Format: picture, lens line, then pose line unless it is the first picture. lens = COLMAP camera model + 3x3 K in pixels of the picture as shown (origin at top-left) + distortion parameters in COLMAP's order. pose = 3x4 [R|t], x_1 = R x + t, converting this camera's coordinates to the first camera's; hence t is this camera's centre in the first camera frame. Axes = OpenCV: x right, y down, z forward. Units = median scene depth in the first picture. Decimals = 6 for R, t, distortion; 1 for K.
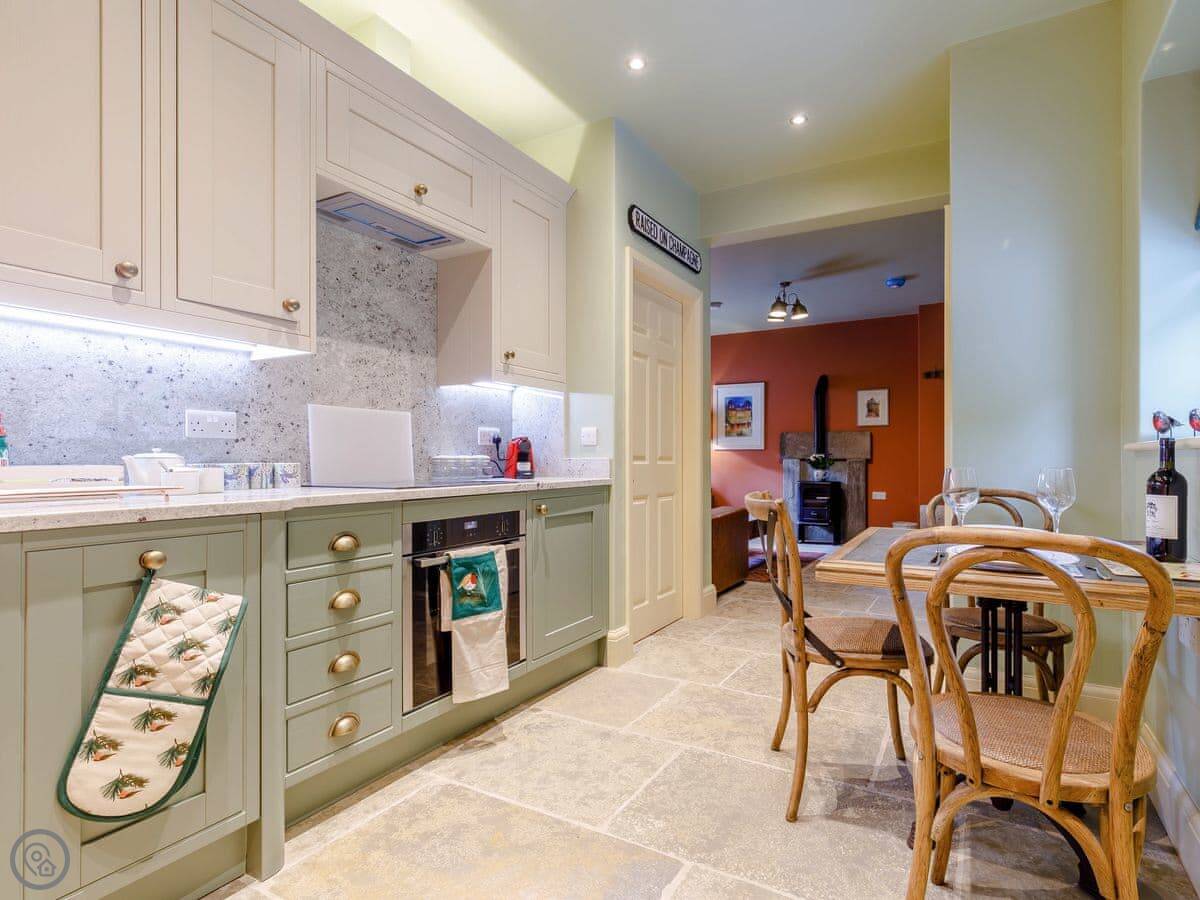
lens RADIAL K [[632.6, 0, 604.5], [0, 632.6, 452.1], [0, 0, 1]] dist [0.002371, 0.001631]
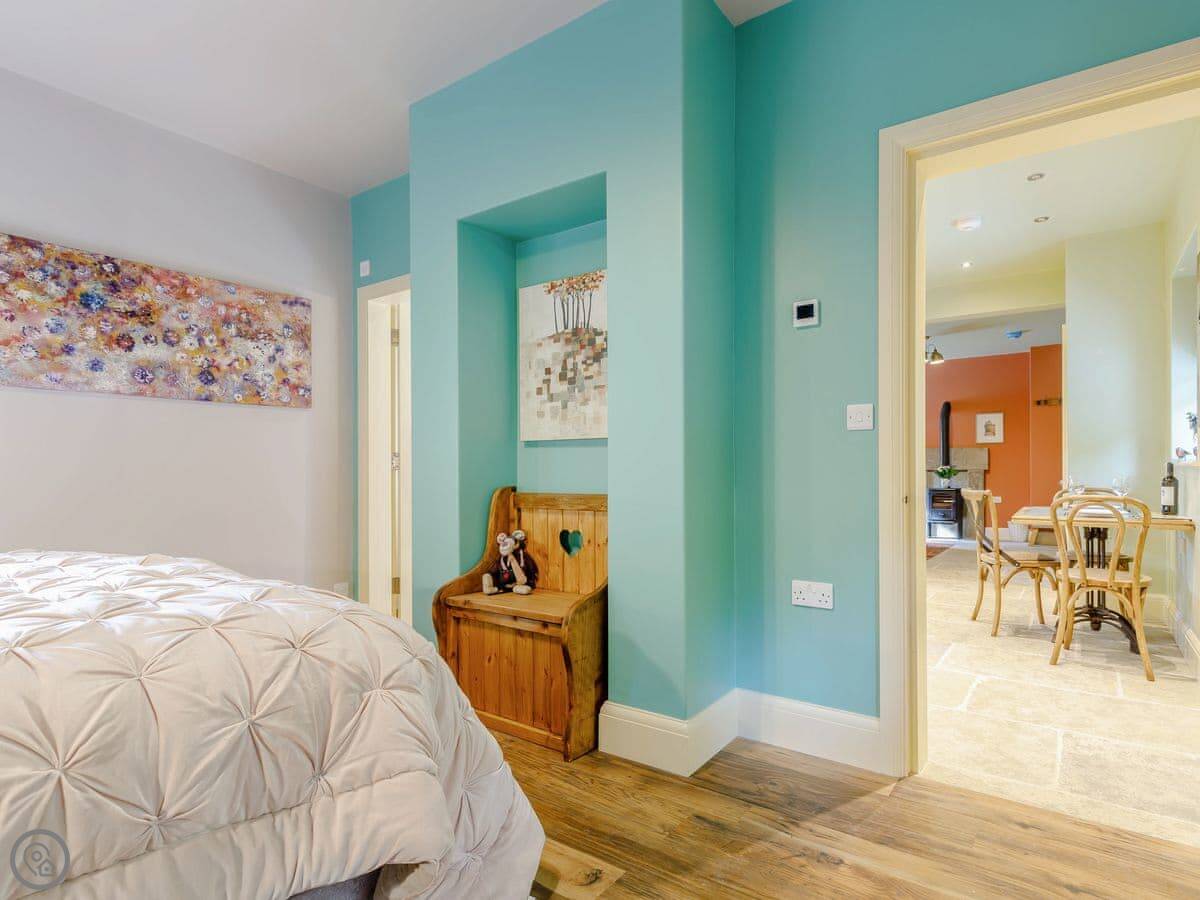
lens RADIAL K [[653.8, 0, 607.8], [0, 653.8, 469.3], [0, 0, 1]] dist [-0.002942, 0.000815]
pose [[0.995933, -0.005377, -0.089932, -0.204120], [0.006236, 0.999938, 0.009272, -0.006836], [0.089877, -0.009795, 0.995905, -0.336204]]
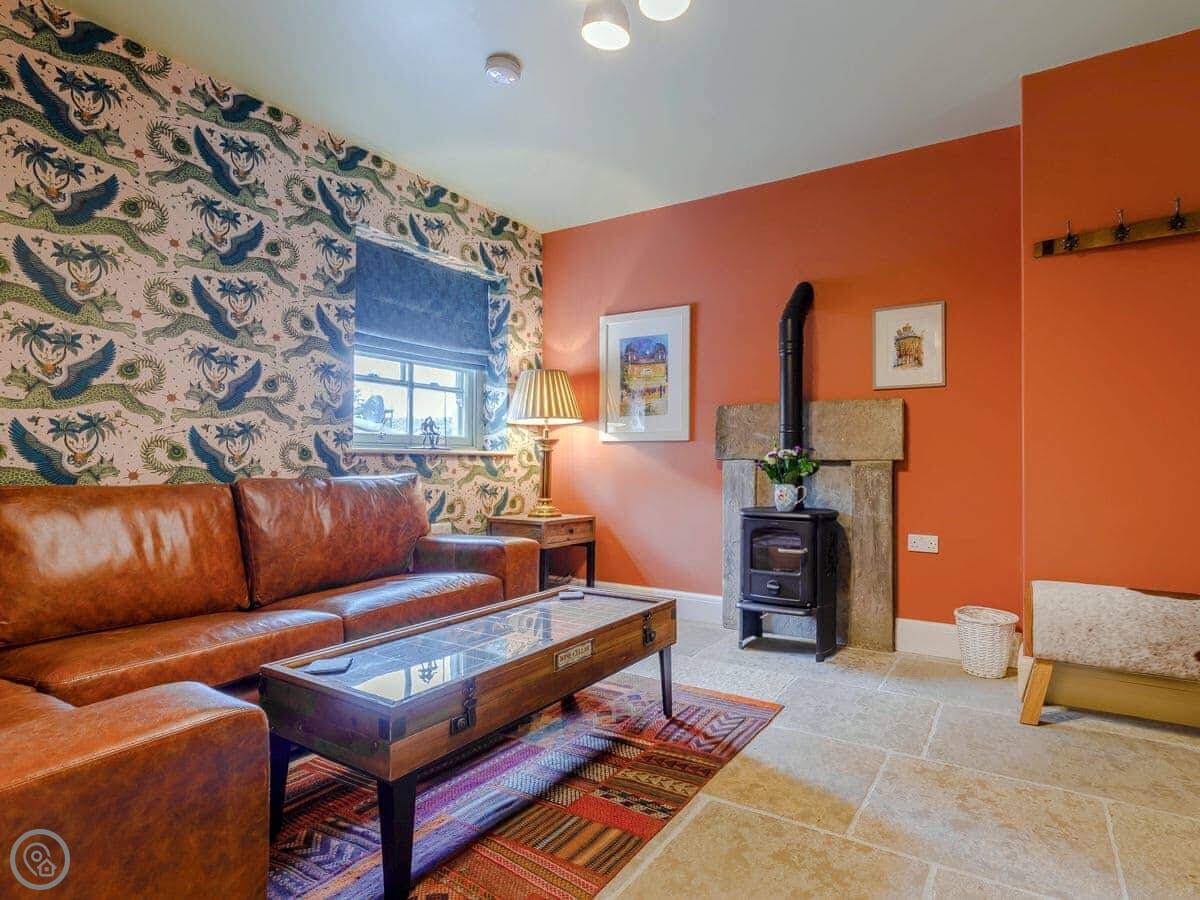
lens RADIAL K [[687.4, 0, 607.3], [0, 687.4, 446.8], [0, 0, 1]] dist [-0.001087, 0.000470]
pose [[0.999712, 0.001157, -0.023973, 0.223105], [-0.001223, 0.999996, -0.002713, 0.002693], [0.023970, 0.002742, 0.999709, 0.510142]]
